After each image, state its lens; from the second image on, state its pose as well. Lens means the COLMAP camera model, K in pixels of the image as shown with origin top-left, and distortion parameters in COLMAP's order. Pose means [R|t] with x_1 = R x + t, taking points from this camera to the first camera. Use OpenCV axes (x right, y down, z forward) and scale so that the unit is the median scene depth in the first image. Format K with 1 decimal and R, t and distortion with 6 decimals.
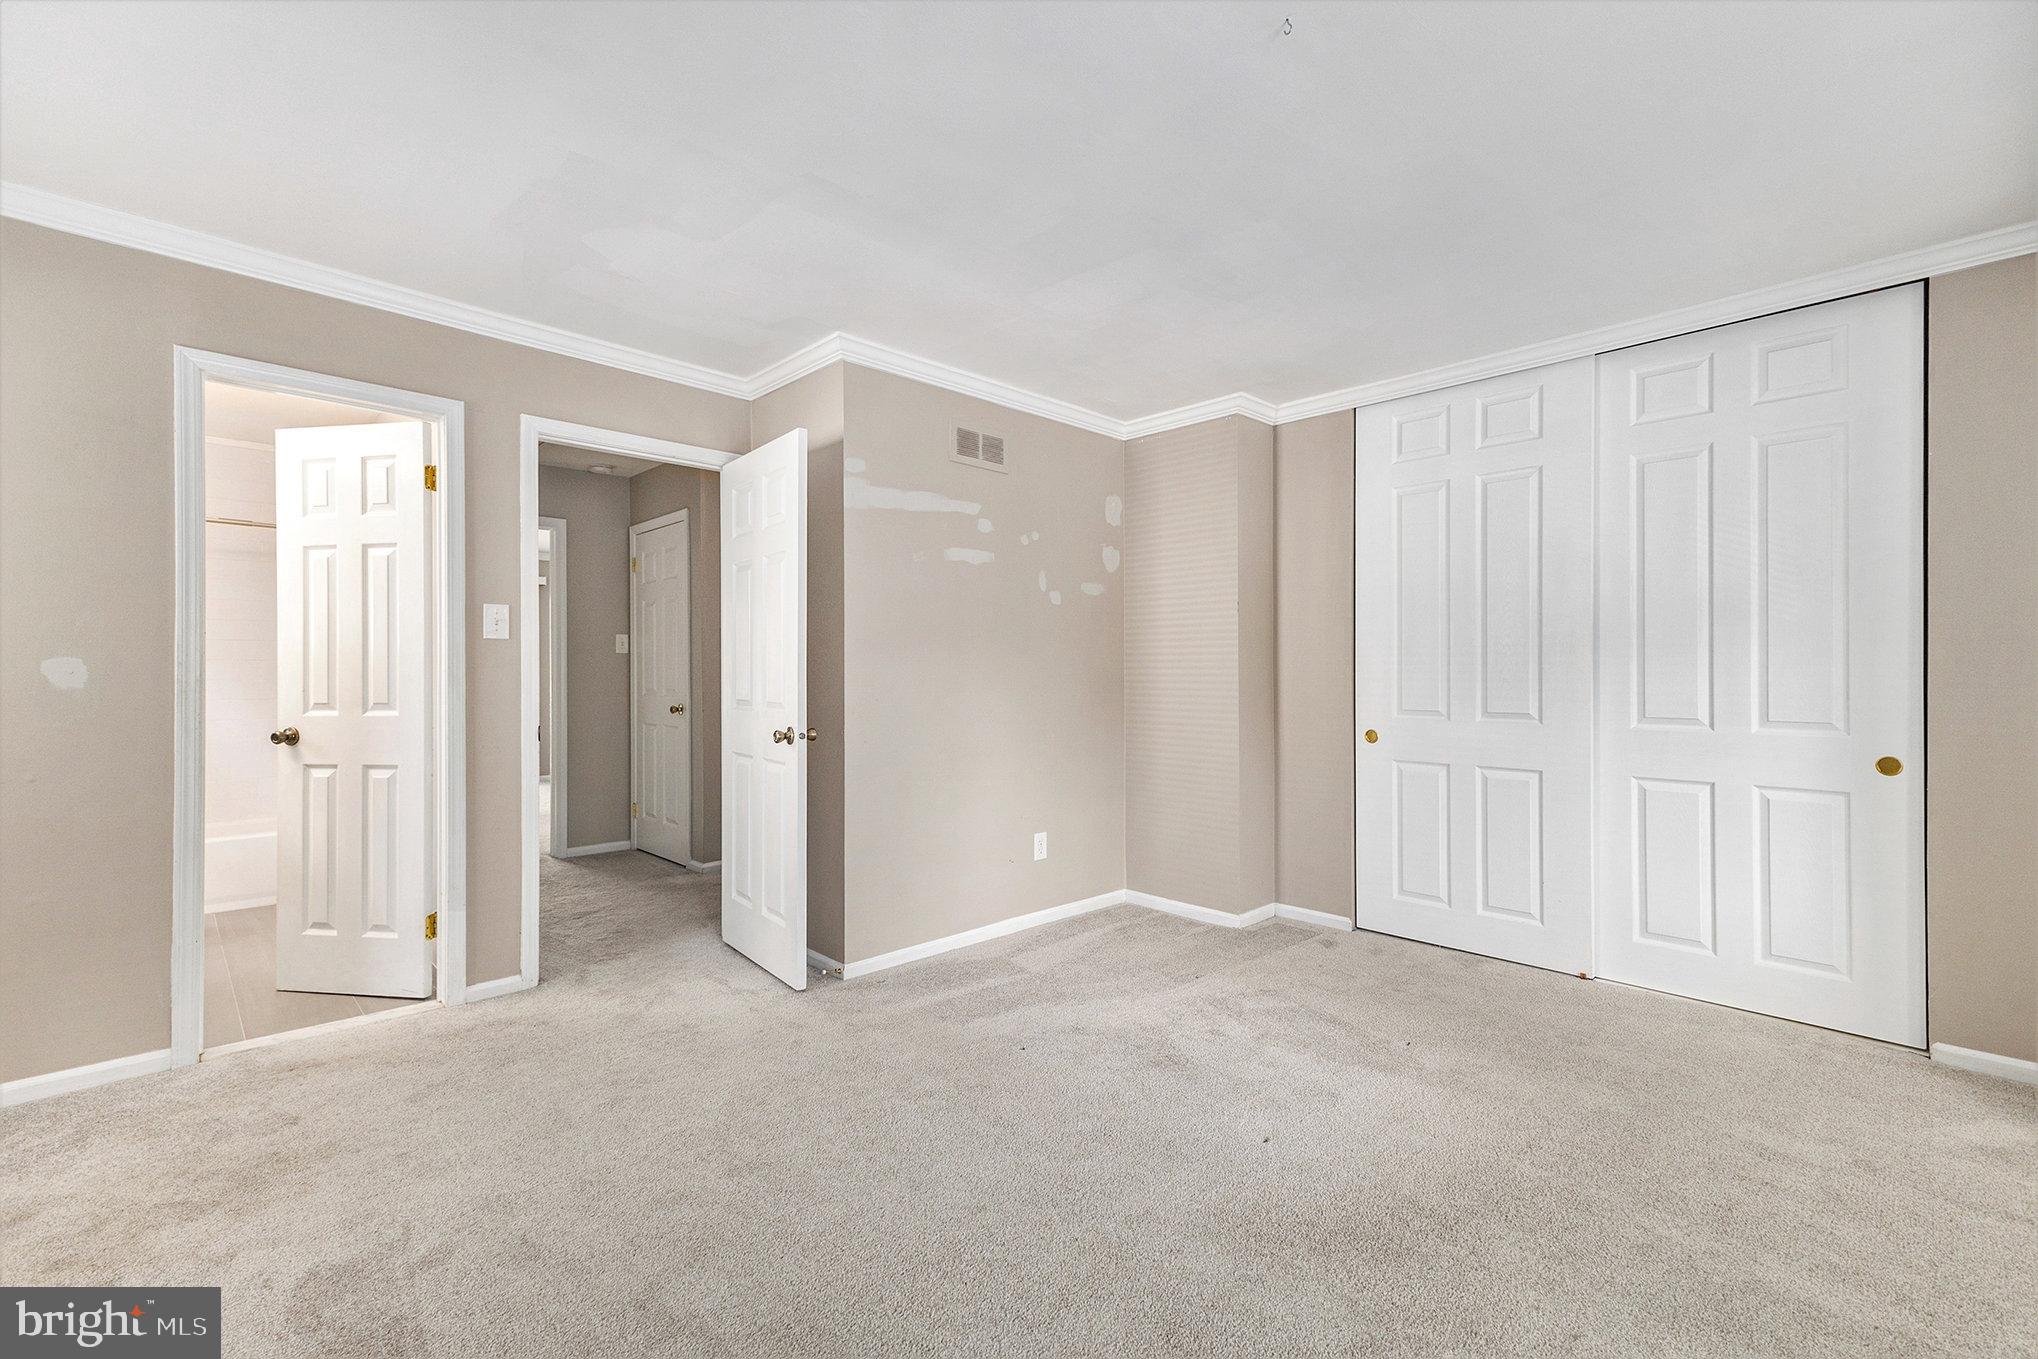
lens RADIAL K [[876.3, 0, 1038.3], [0, 876.3, 670.5], [0, 0, 1]] dist [0.013024, -0.000137]
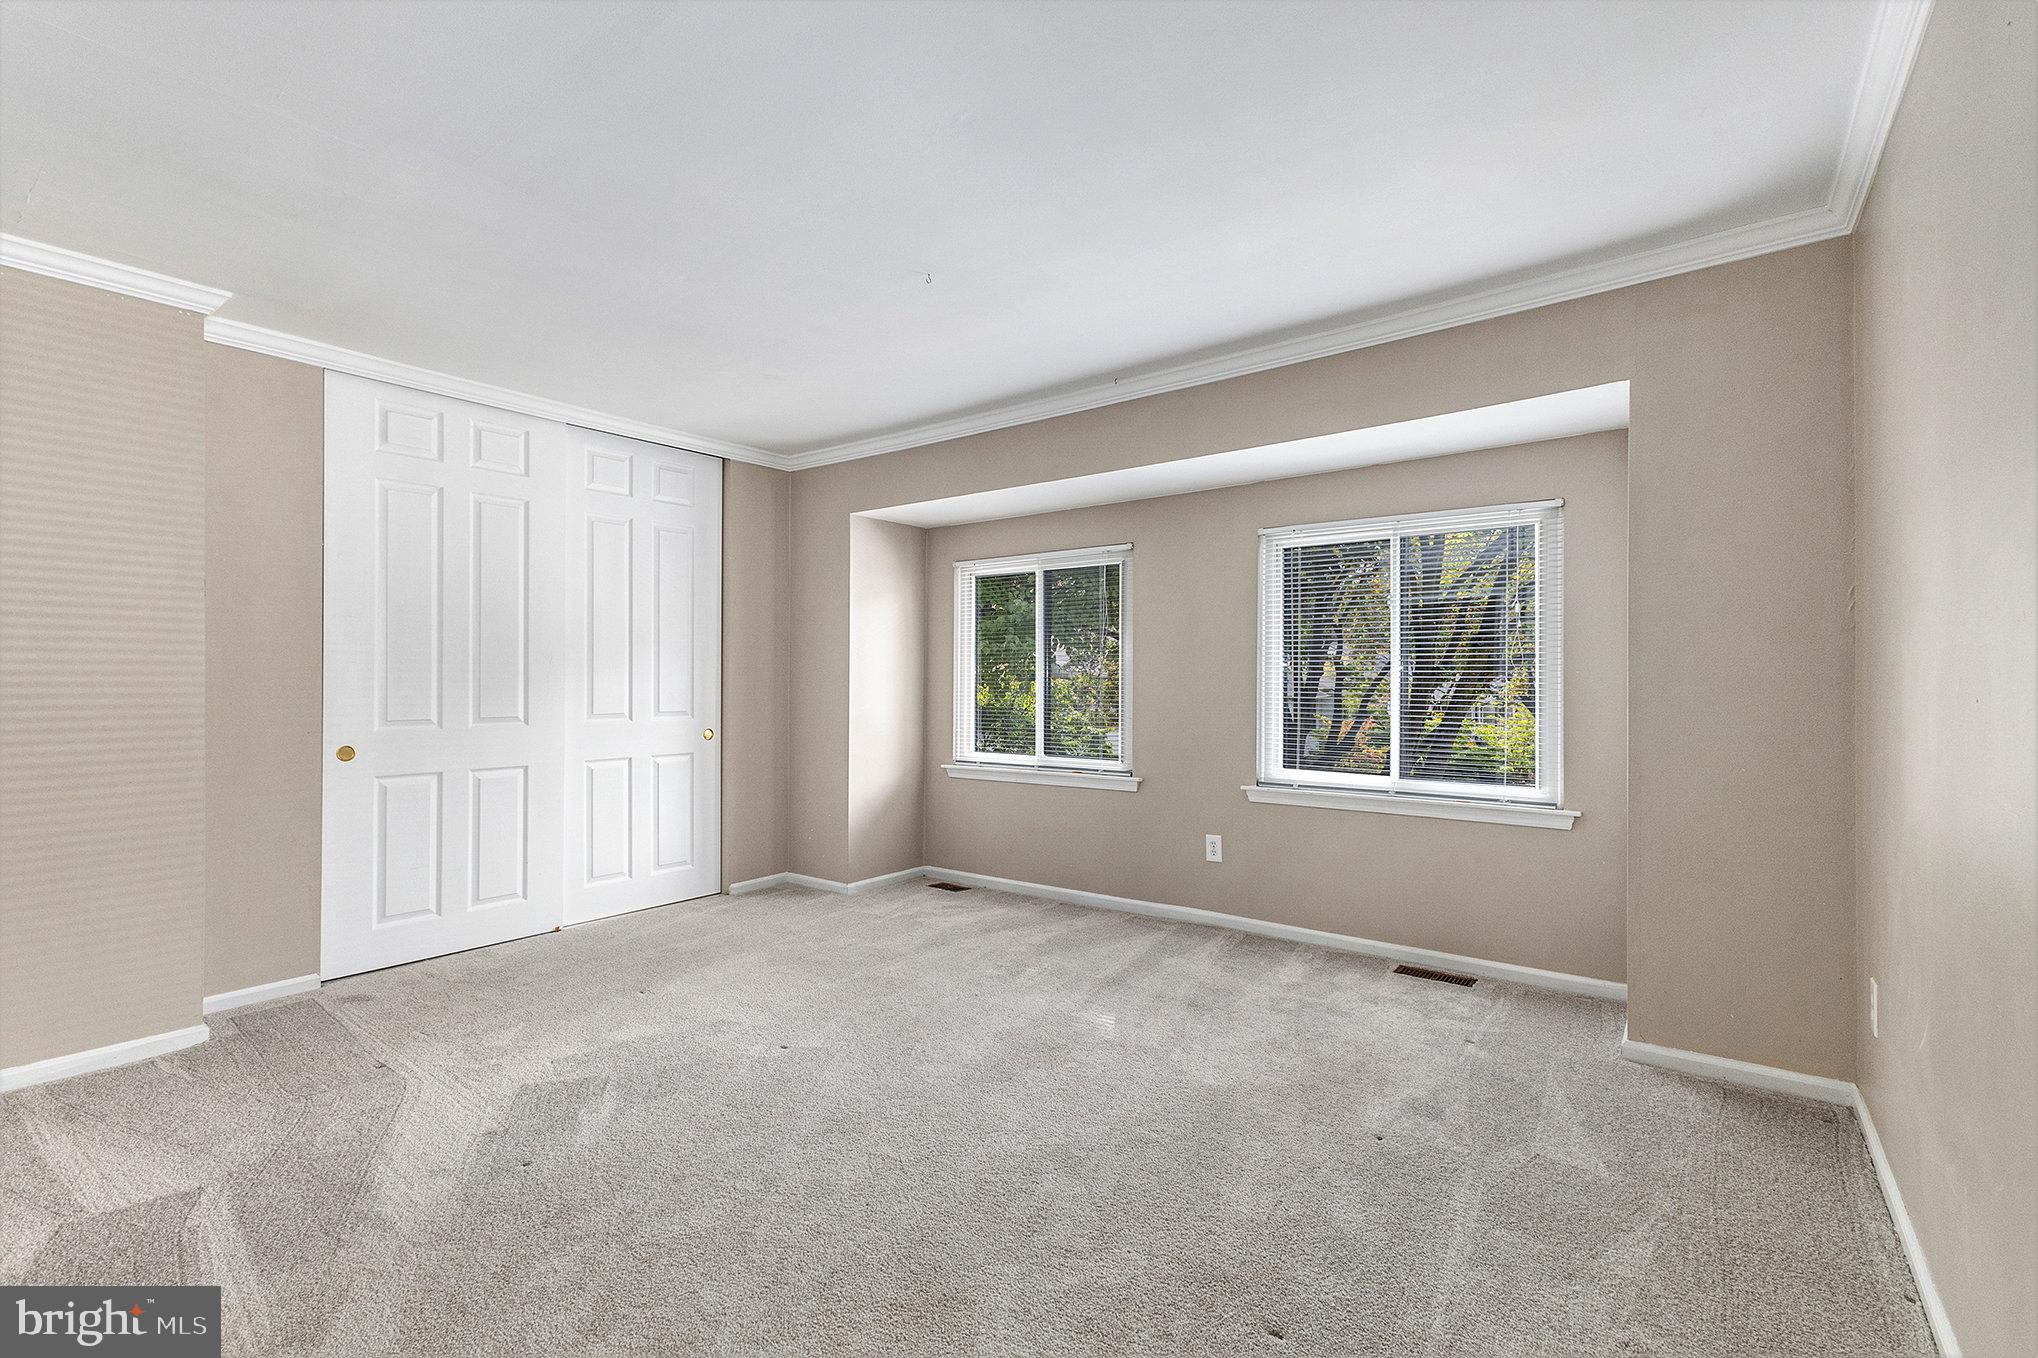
lens RADIAL K [[876.3, 0, 1016.5], [0, 876.3, 681.3], [0, 0, 1]] dist [0.013024, -0.000137]
pose [[-0.122795, -0.003790, 0.992425, -0.656607], [-0.002904, 0.999990, 0.003459, -0.002378], [-0.992428, -0.002457, -0.122805, 0.512181]]
